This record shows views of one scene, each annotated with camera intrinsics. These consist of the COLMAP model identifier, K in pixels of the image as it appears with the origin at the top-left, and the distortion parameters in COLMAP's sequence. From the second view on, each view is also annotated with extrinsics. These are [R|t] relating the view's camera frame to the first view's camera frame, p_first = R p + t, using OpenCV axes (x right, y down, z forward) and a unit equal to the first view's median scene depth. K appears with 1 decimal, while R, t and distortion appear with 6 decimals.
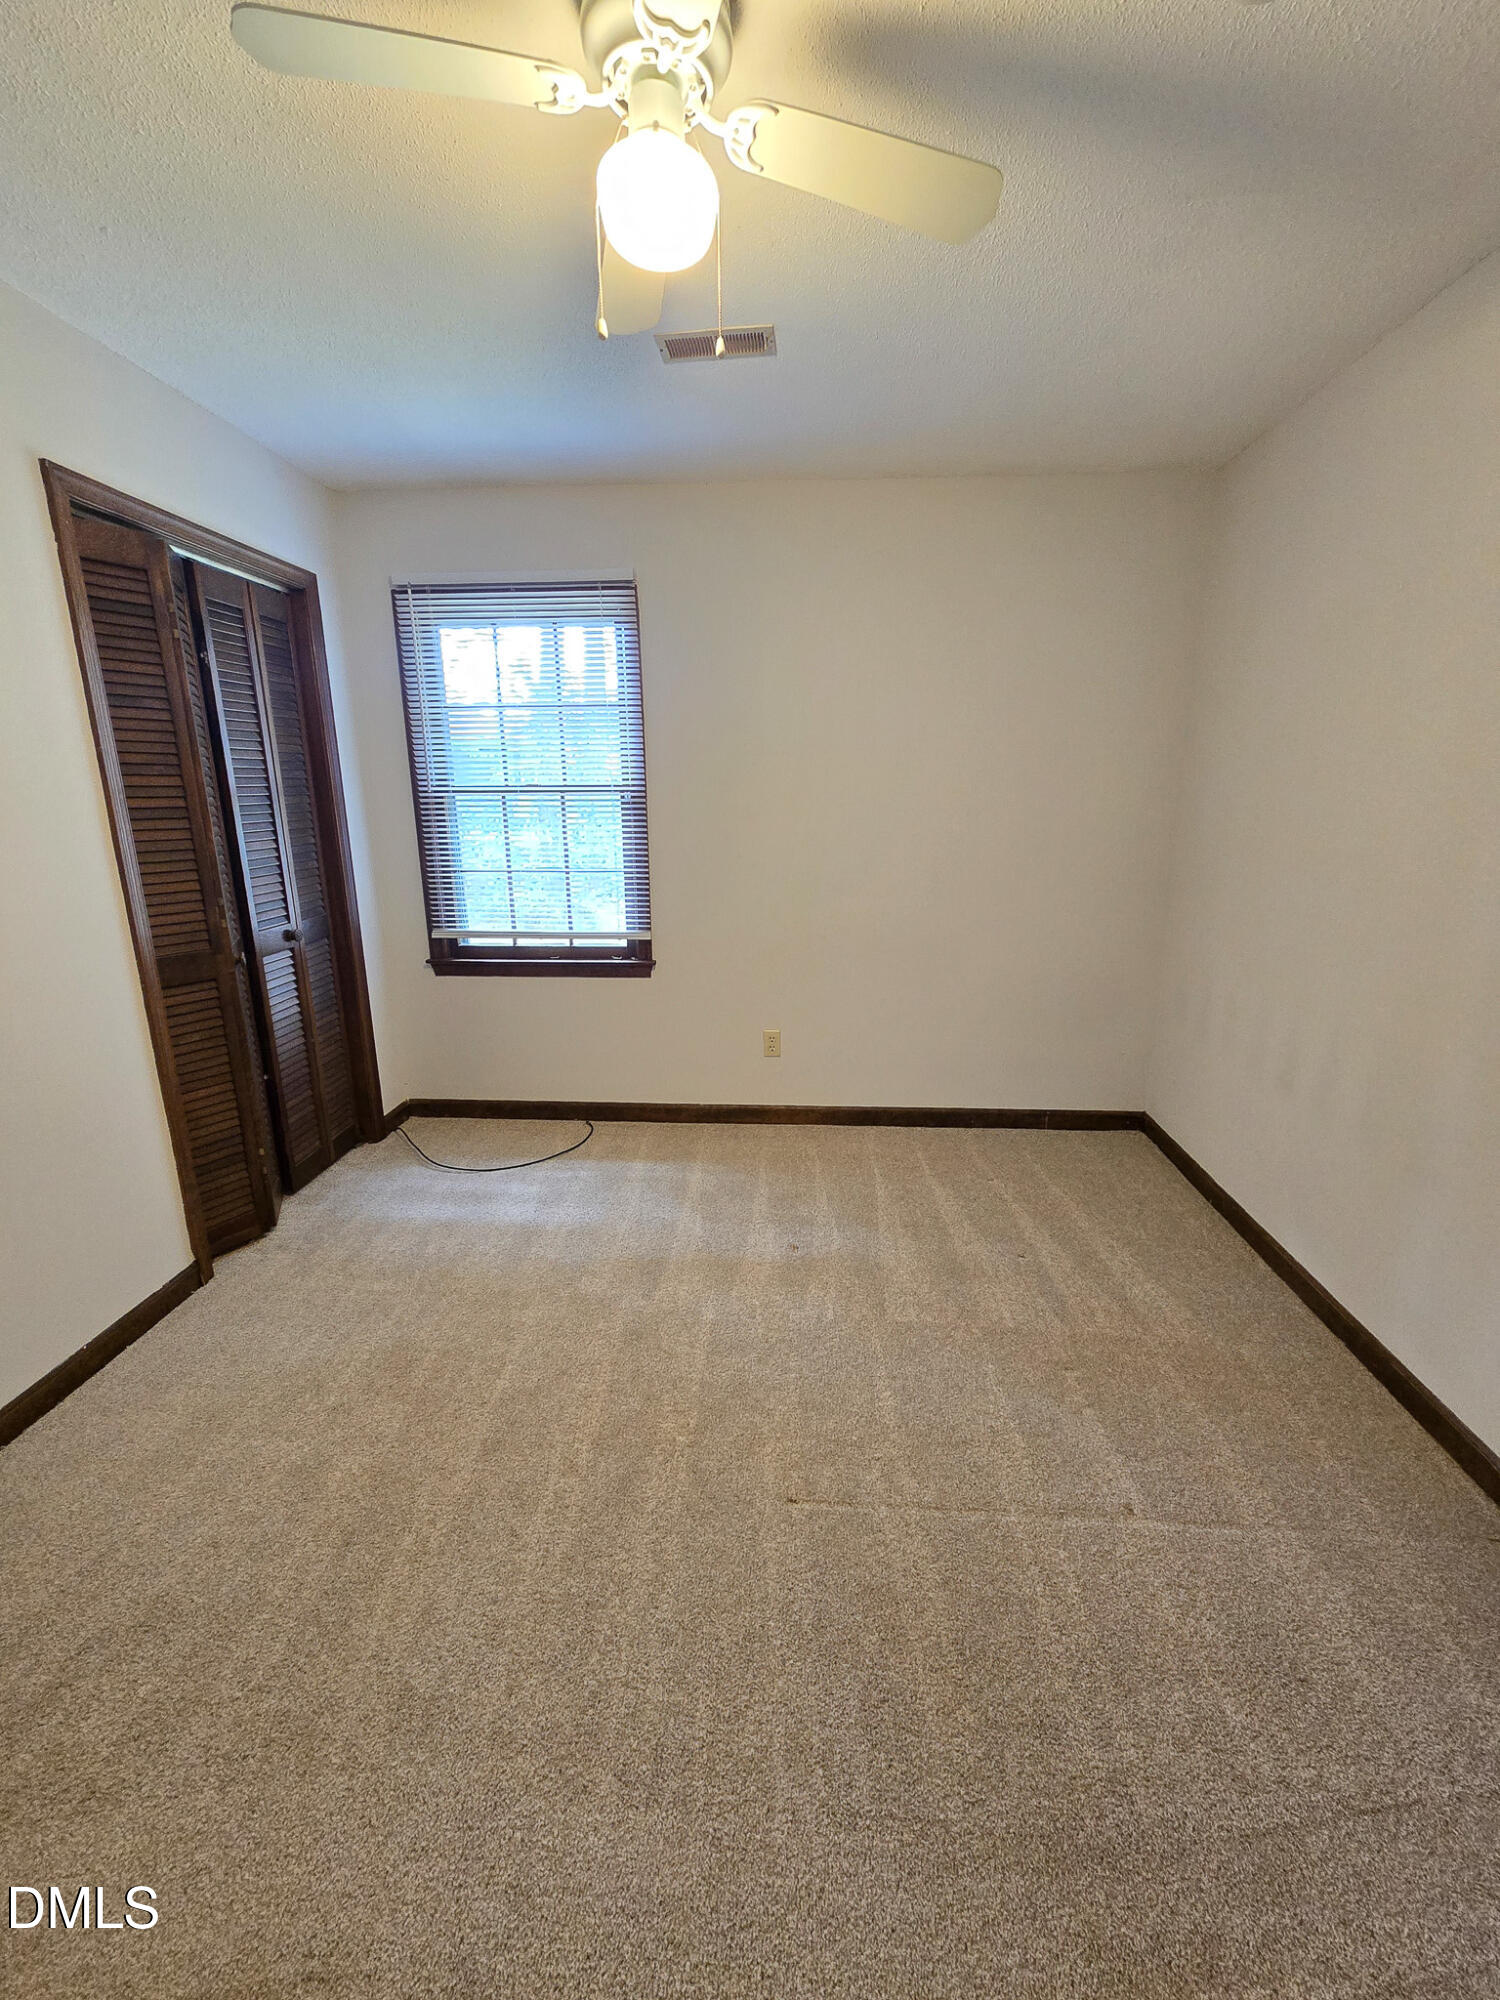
lens RADIAL K [[815.2, 0, 745.6], [0, 815.2, 998.5], [0, 0, 1]] dist [-0.003636, -0.000505]
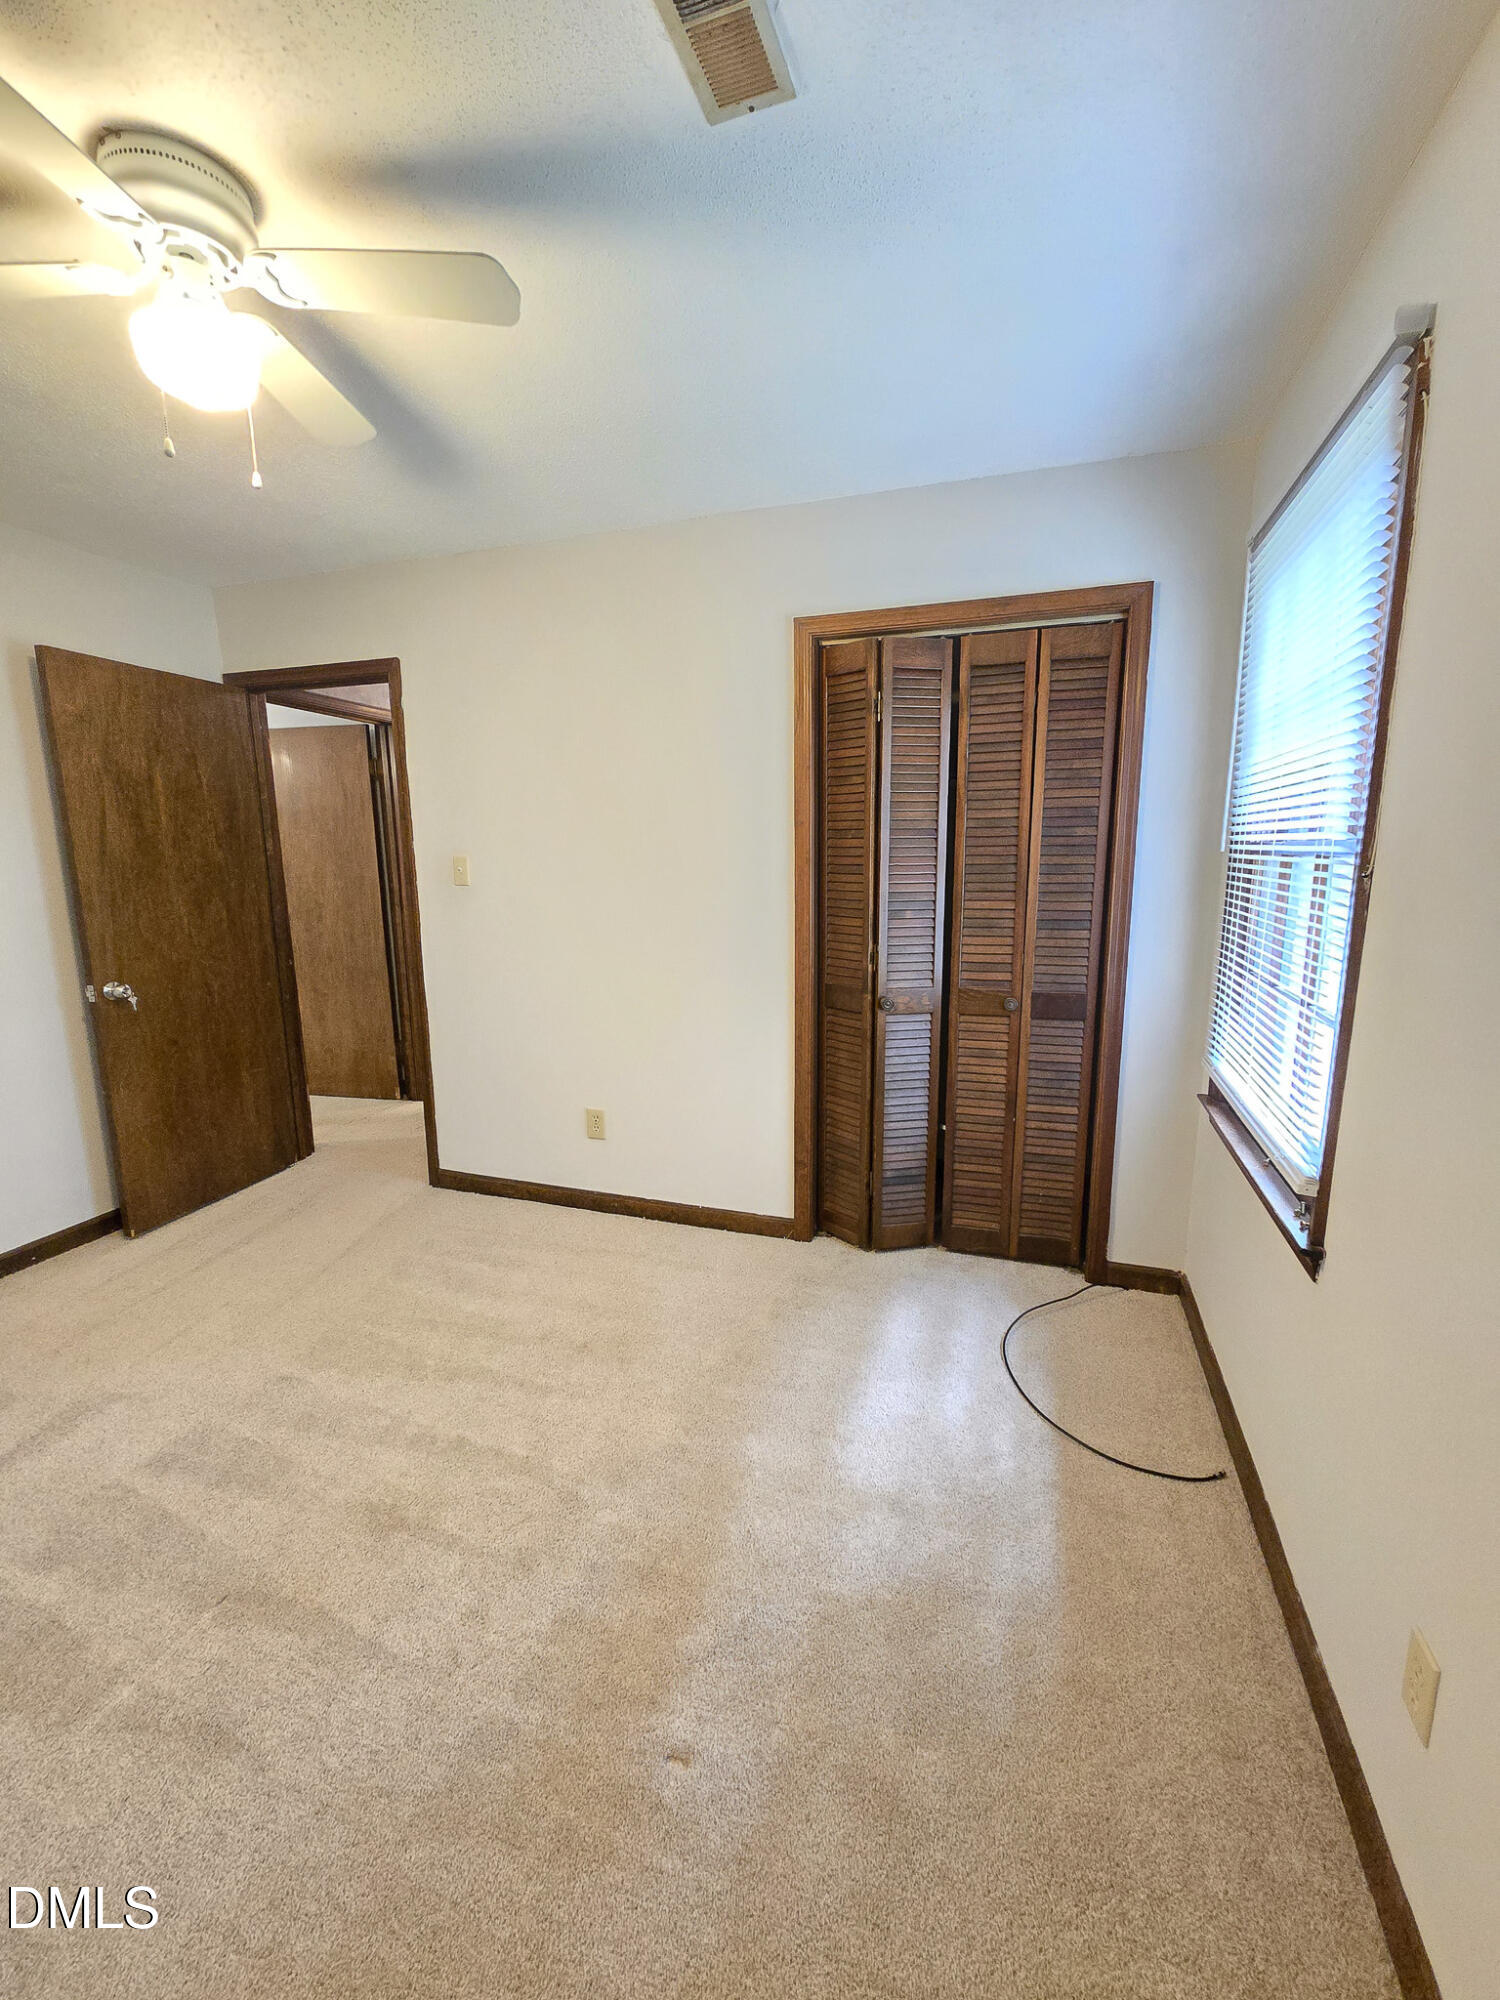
lens RADIAL K [[815.2, 0, 766.0], [0, 815.2, 1000.3], [0, 0, 1]] dist [-0.003636, -0.000505]
pose [[-0.232146, 0.180523, -0.955782, 0.421027], [-0.233250, 0.943624, 0.234879, -0.249634], [0.944300, 0.277462, -0.176951, 0.963205]]
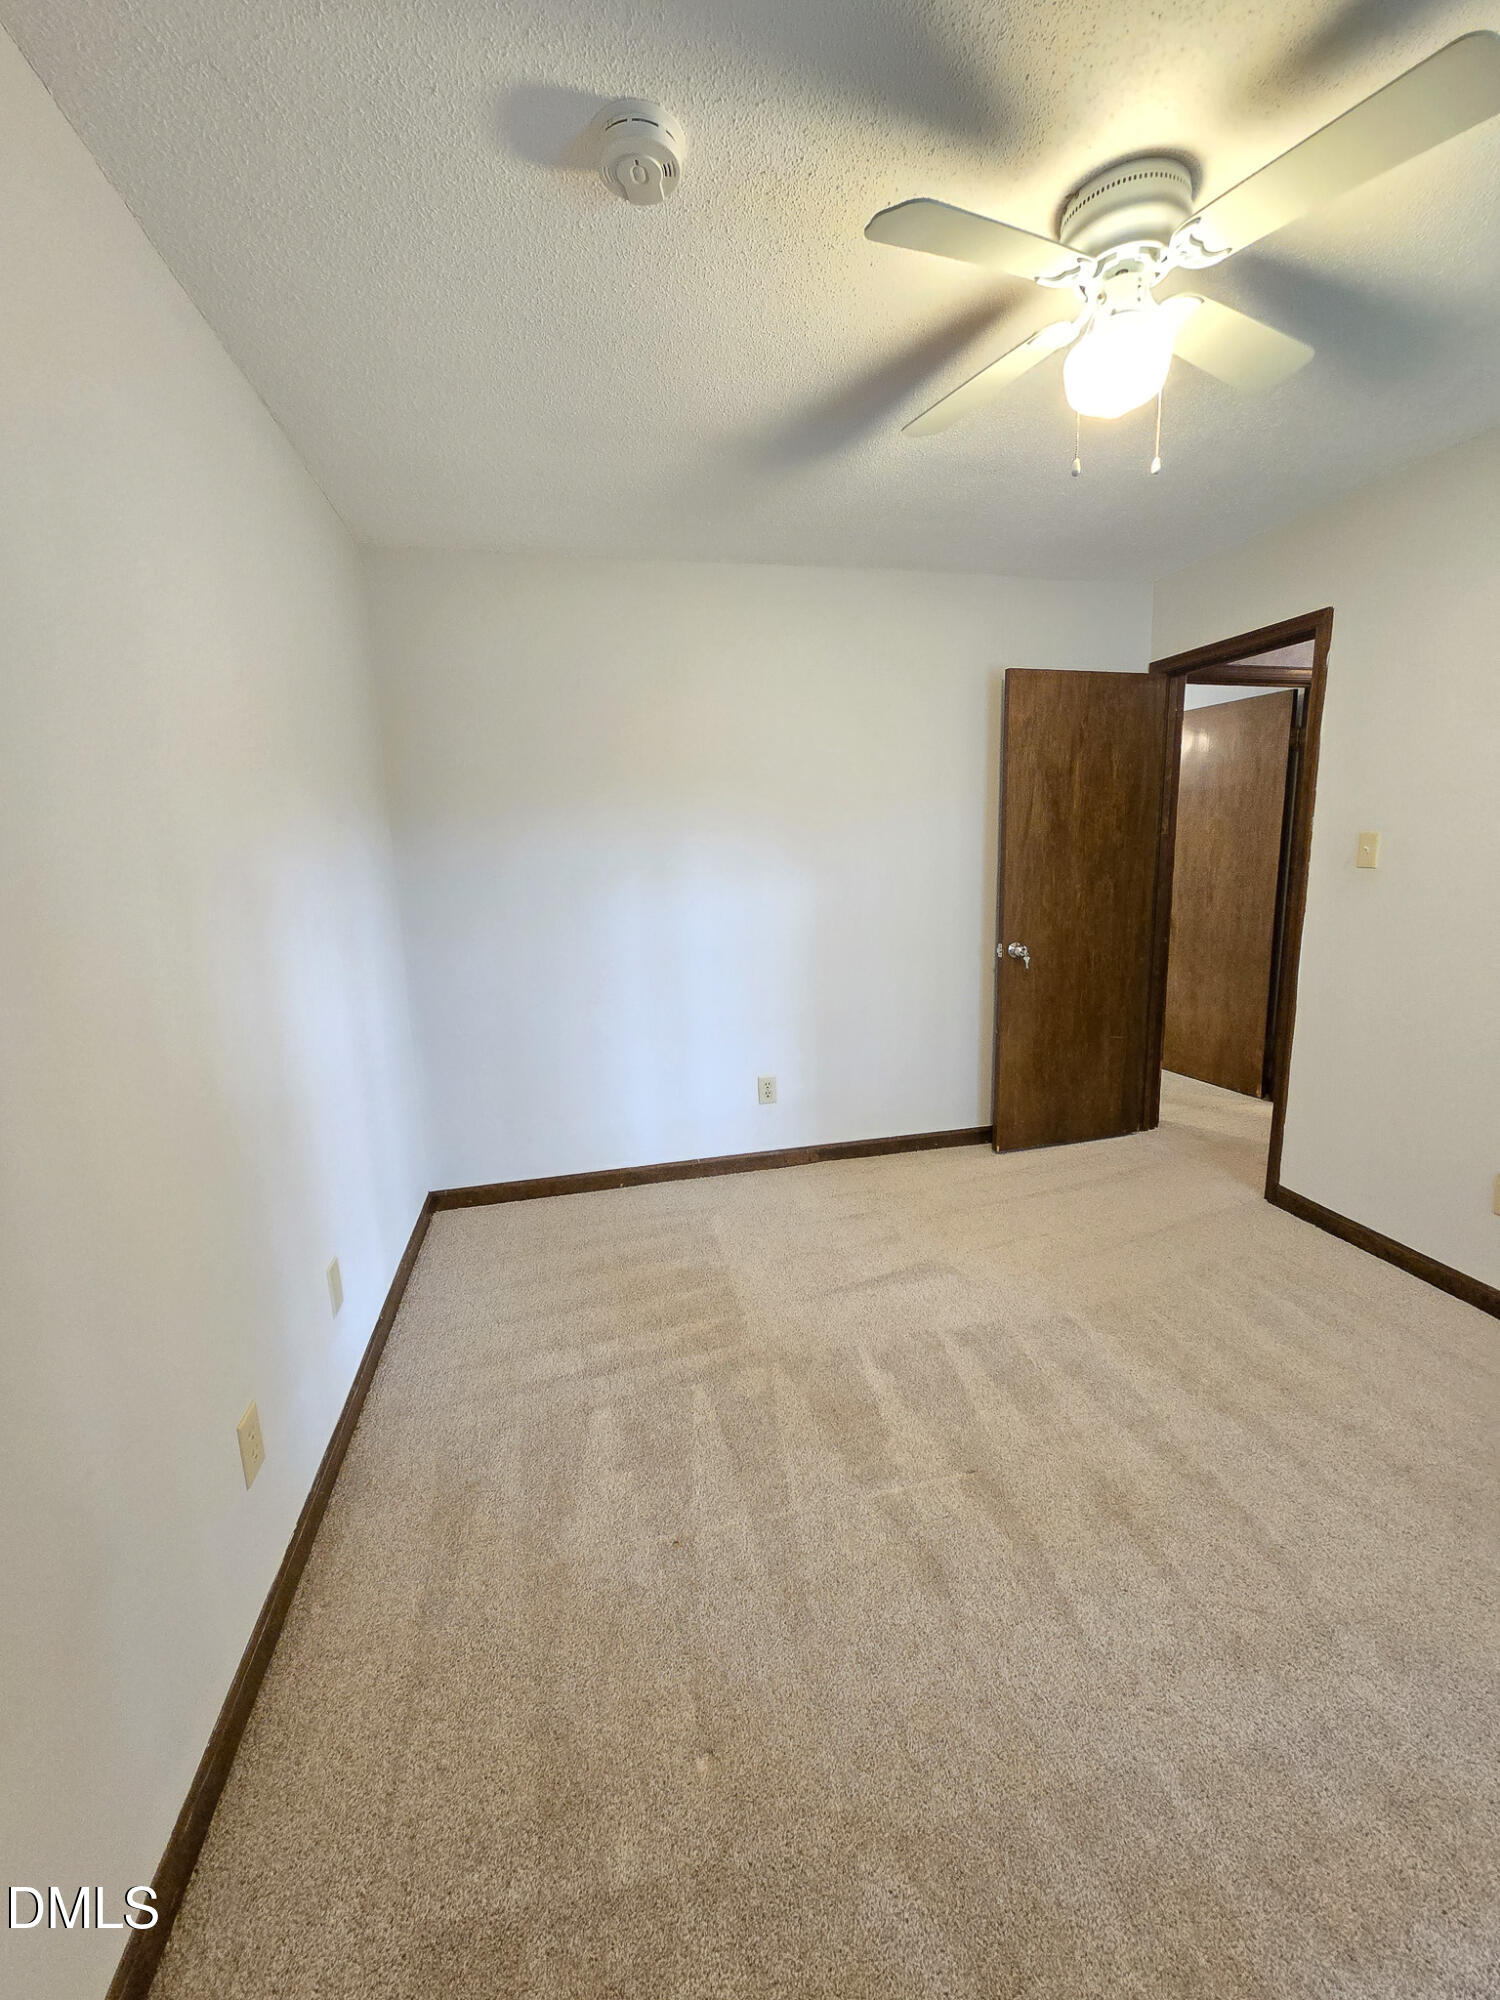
lens RADIAL K [[815.2, 0, 752.1], [0, 815.2, 998.5], [0, 0, 1]] dist [-0.003636, -0.000505]
pose [[-0.953693, 0.083922, -0.288837, 0.368510], [-0.044979, 0.909699, 0.412826, -0.257411], [0.297400, 0.406701, -0.863799, 0.991914]]
